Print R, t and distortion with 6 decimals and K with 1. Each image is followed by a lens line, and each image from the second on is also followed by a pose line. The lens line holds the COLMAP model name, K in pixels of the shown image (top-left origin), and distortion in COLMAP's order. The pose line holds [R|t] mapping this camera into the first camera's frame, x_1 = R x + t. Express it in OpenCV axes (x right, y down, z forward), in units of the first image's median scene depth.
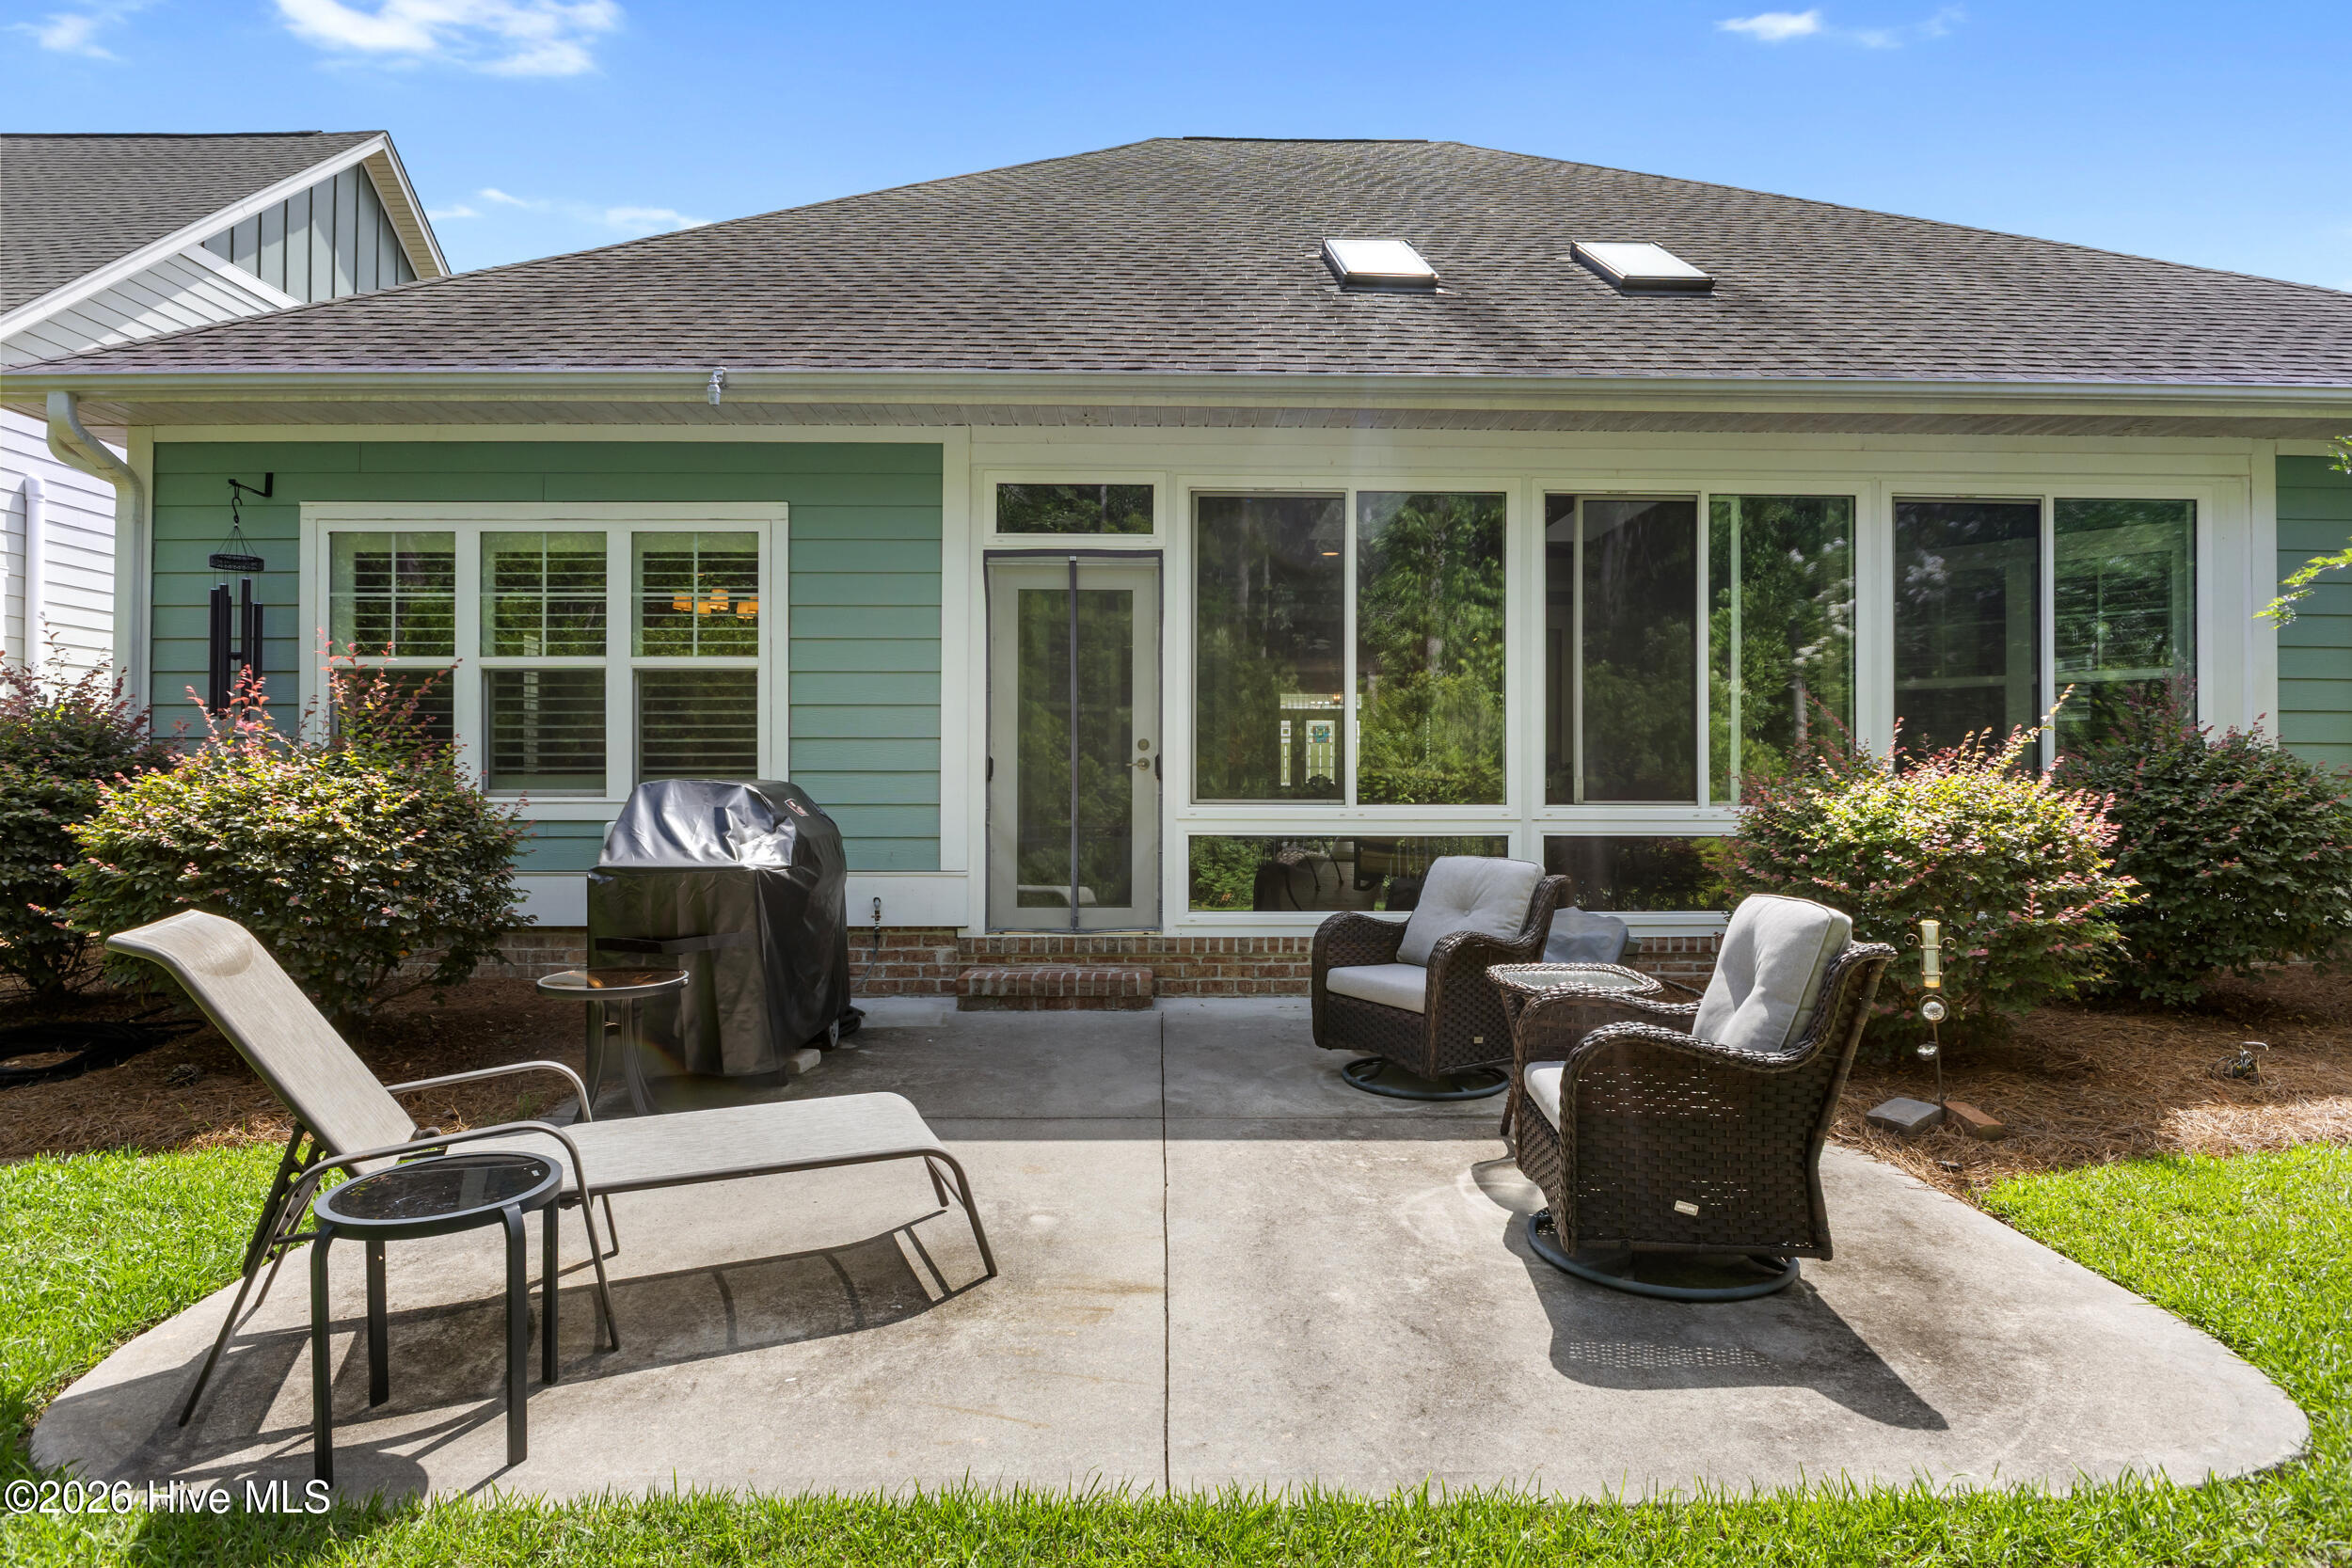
lens RADIAL K [[1241.4, 0, 1188.7], [0, 1241.4, 825.1], [0, 0, 1]] dist [-0.018186, 0.002093]
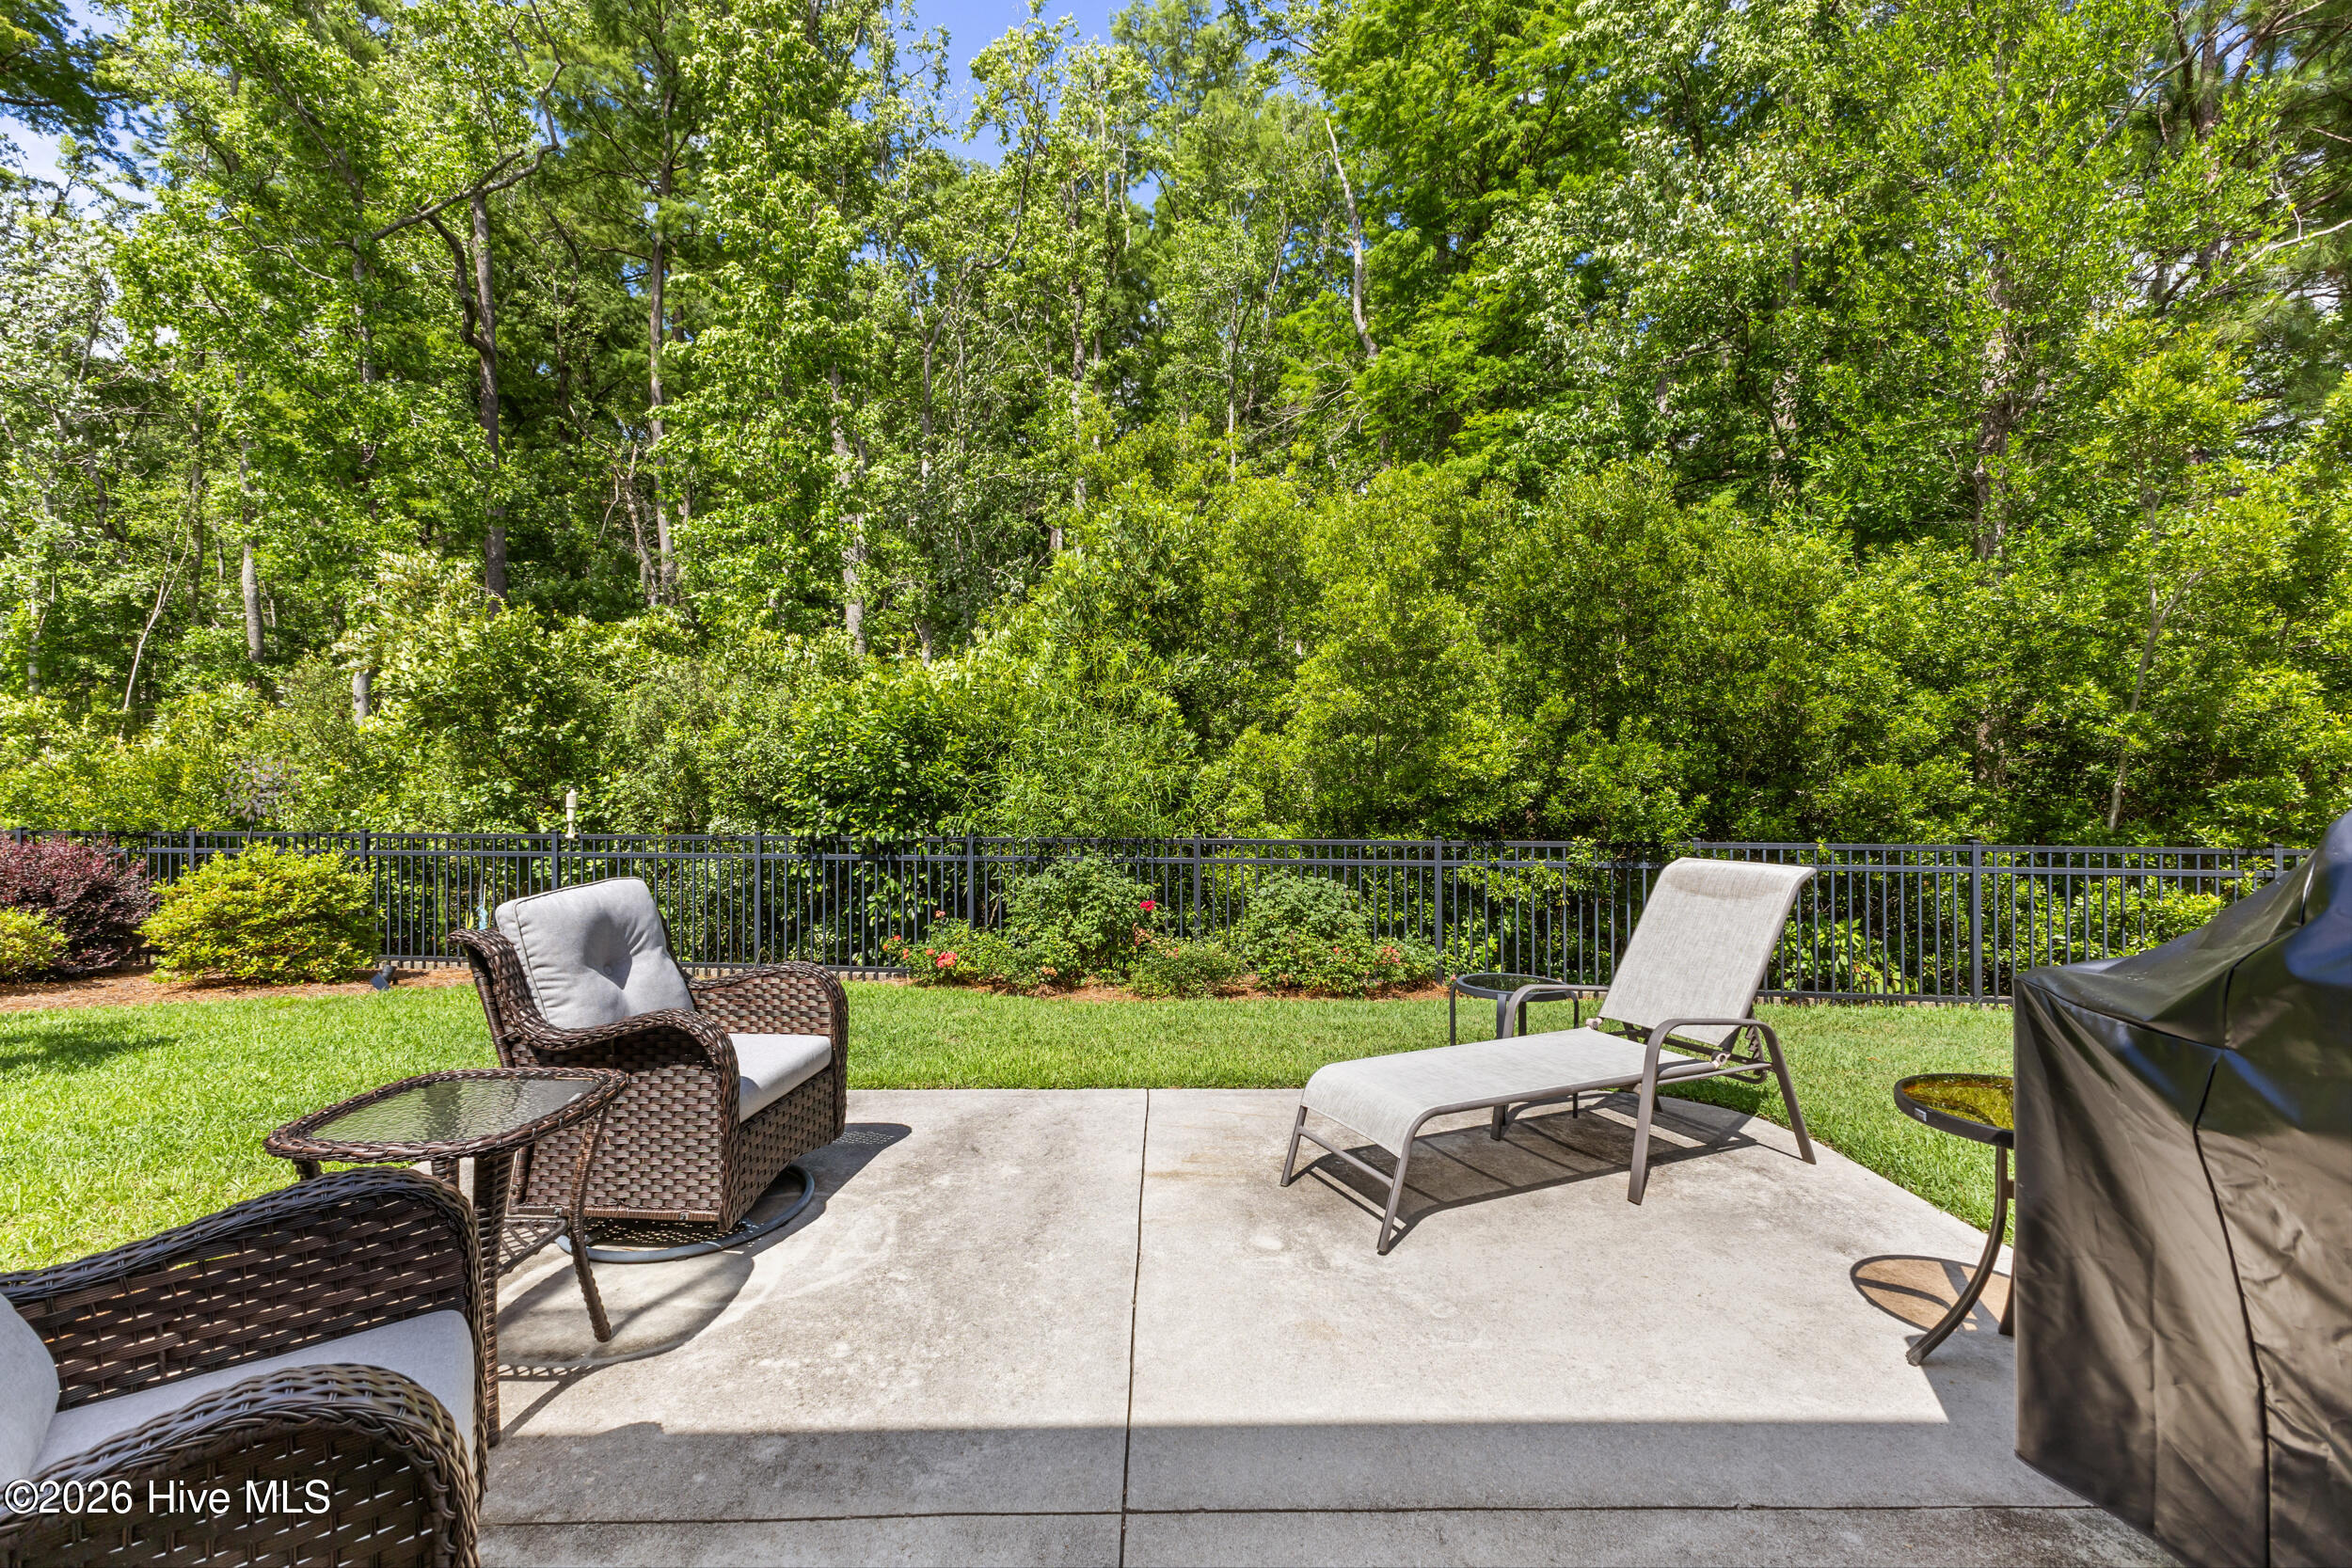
lens RADIAL K [[1006.4, 0, 1177.8], [0, 1006.4, 773.6], [0, 0, 1]] dist [0.008738, 0.000421]
pose [[-0.999949, 0.003551, 0.009437, -0.028934], [0.003813, 0.999604, 0.027879, -0.031080], [-0.009335, 0.027913, -0.999567, 0.886368]]
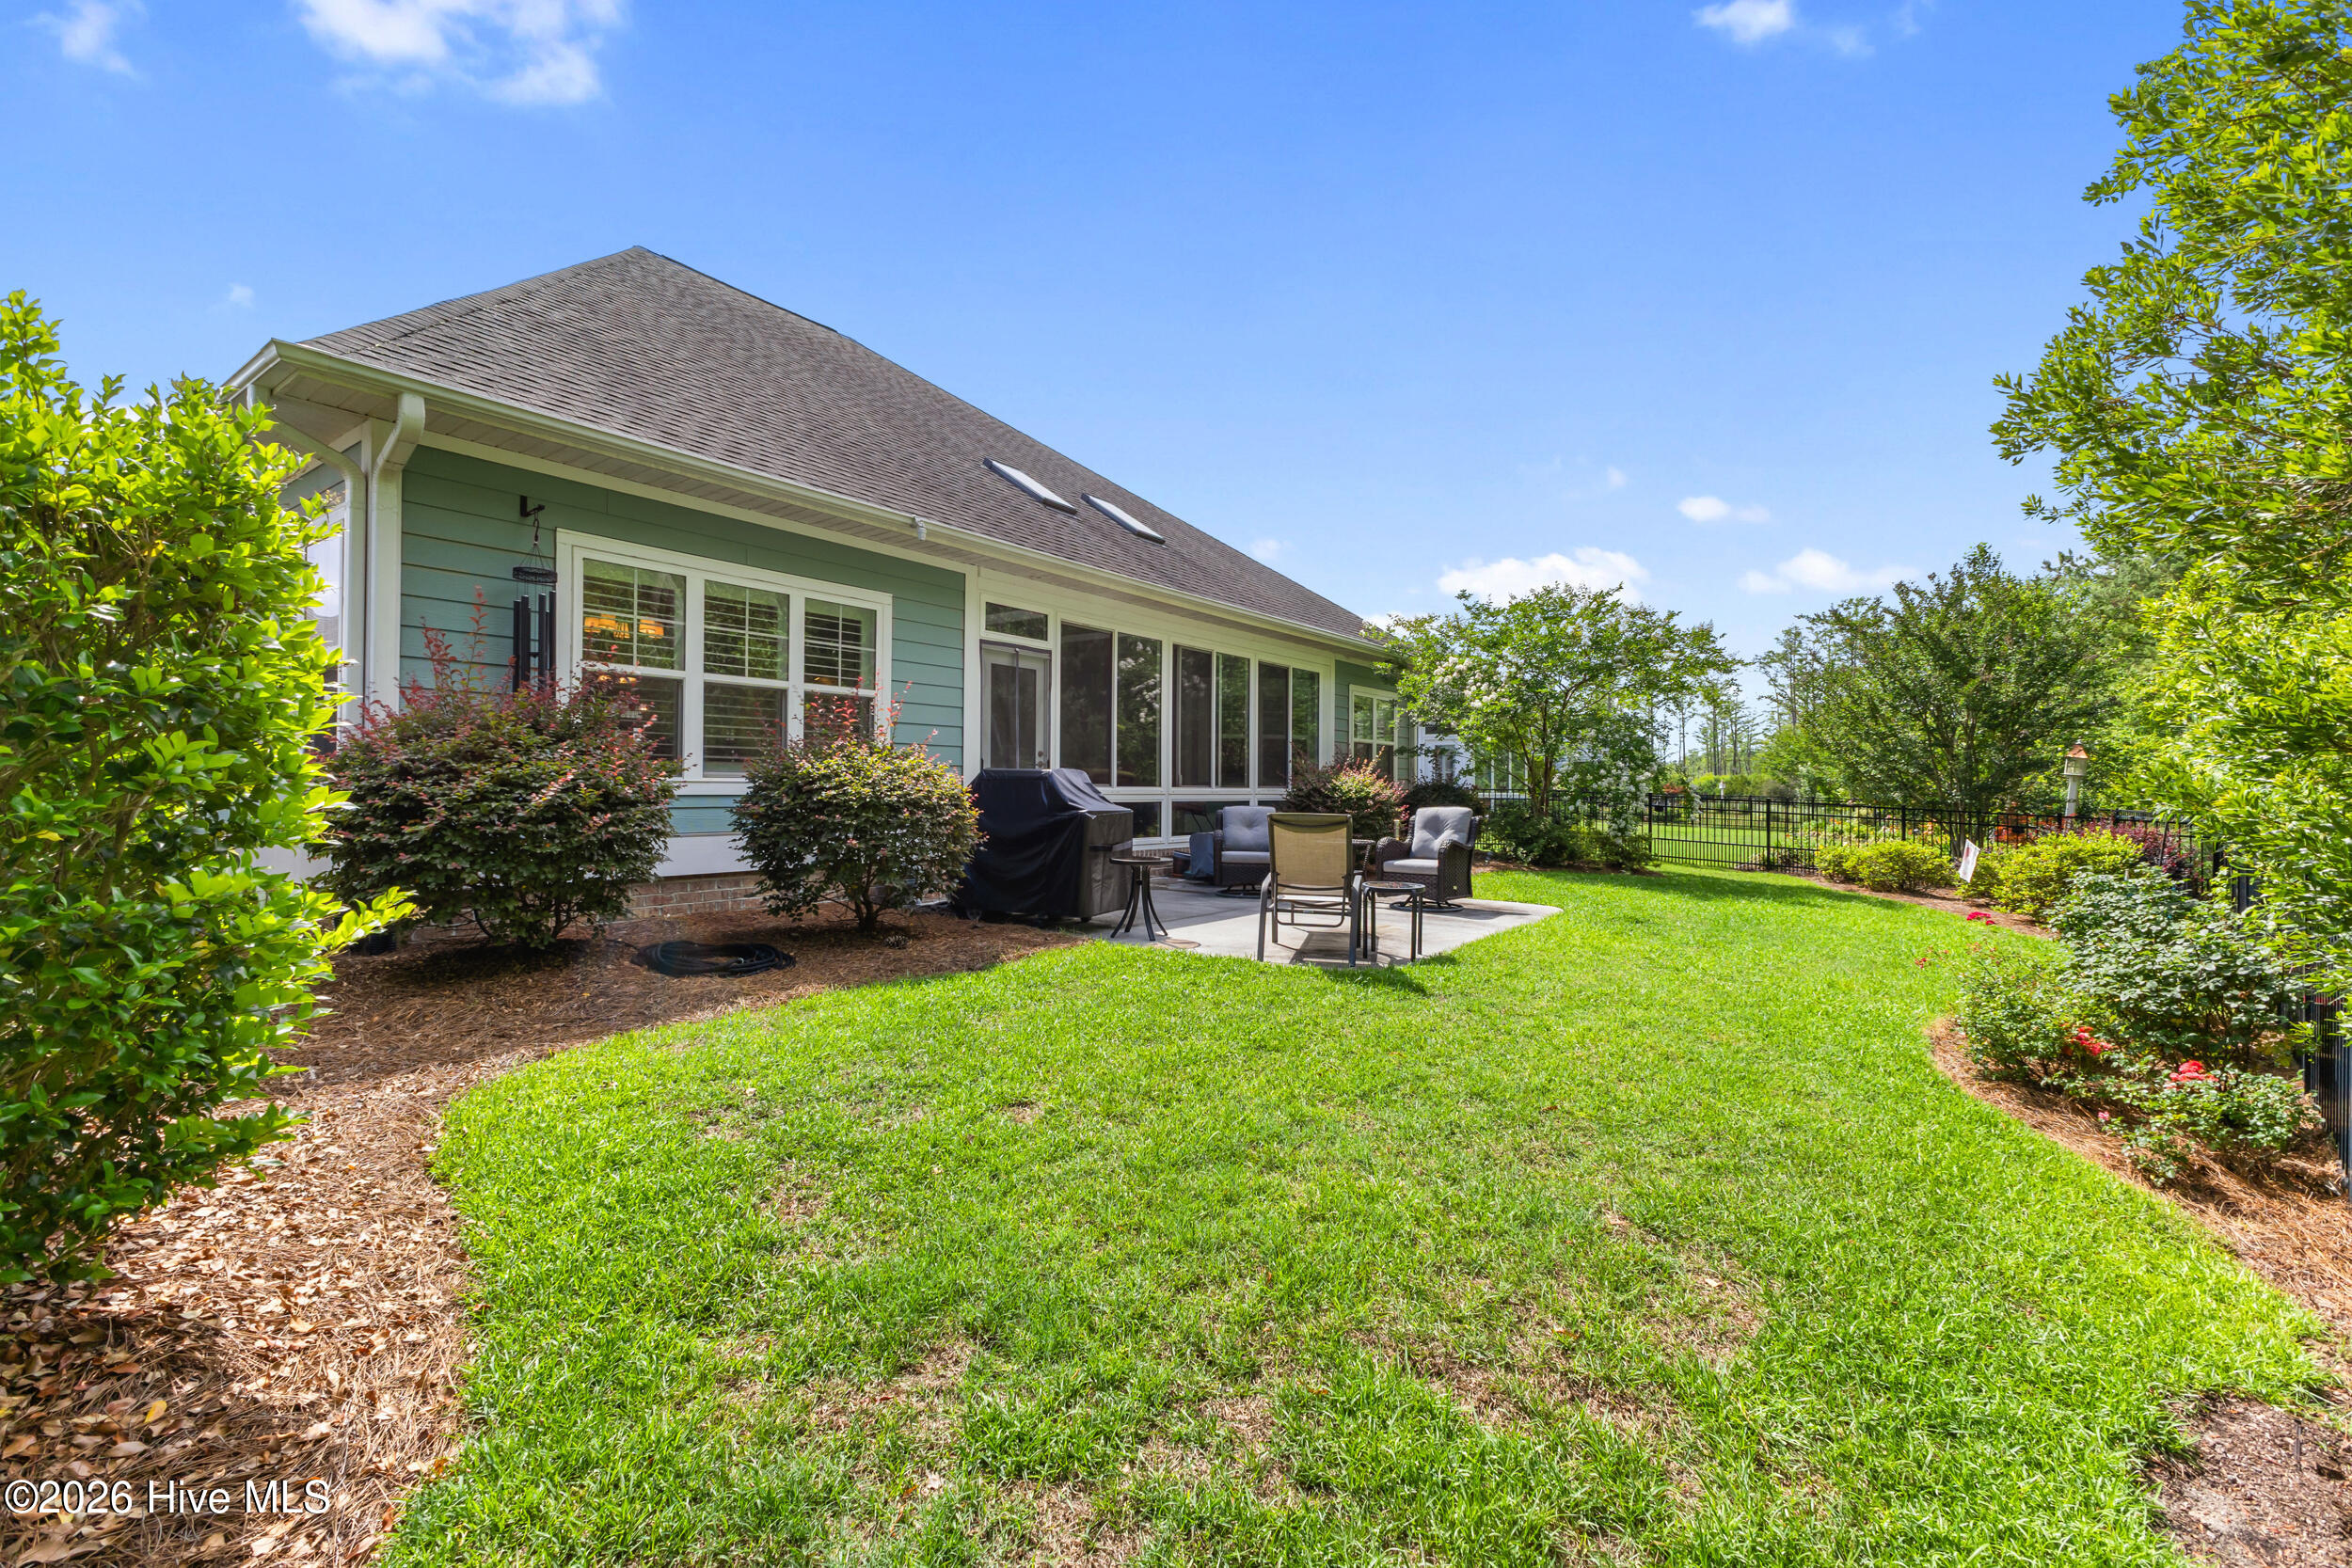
lens RADIAL K [[1006.4, 0, 1172.7], [0, 1006.4, 786.9], [0, 0, 1]] dist [0.008738, 0.000421]
pose [[0.604188, 0.004263, 0.796831, -1.141927], [0.007285, 0.999914, -0.010873, 0.002910], [-0.796809, 0.012374, 0.604105, -0.064793]]
